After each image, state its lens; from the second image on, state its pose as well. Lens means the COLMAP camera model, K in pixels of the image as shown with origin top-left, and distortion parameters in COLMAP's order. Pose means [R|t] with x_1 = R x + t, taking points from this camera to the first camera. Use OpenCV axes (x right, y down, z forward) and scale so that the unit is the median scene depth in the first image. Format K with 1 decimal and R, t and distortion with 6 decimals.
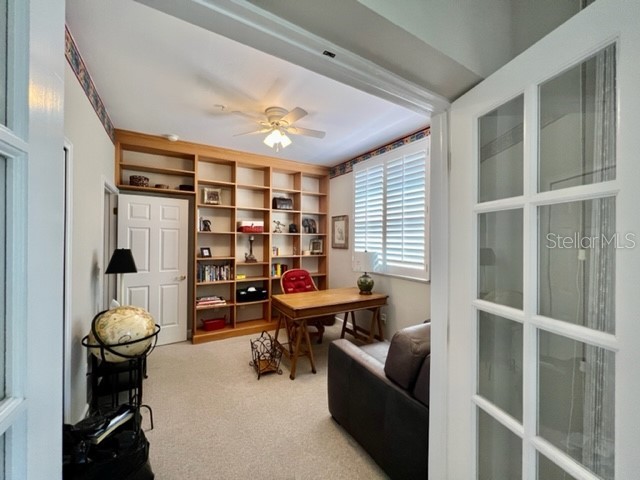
lens RADIAL K [[255.8, 0, 319.0], [0, 255.8, 239.4], [0, 0, 1]] dist [0.003387, 0.000211]
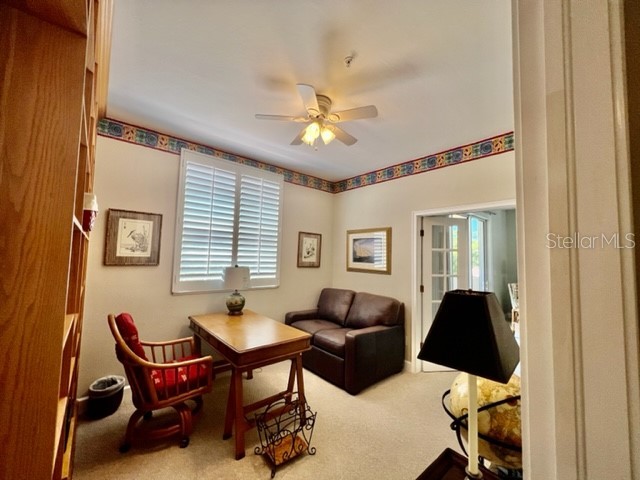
lens RADIAL K [[258.2, 0, 318.7], [0, 258.2, 238.9], [0, 0, 1]] dist [0.001863, 0.000478]
pose [[-0.177255, 0.054462, 0.982657, -0.744410], [-0.028943, 0.997747, -0.060519, -0.002236], [-0.983739, -0.039169, -0.175279, 0.863638]]
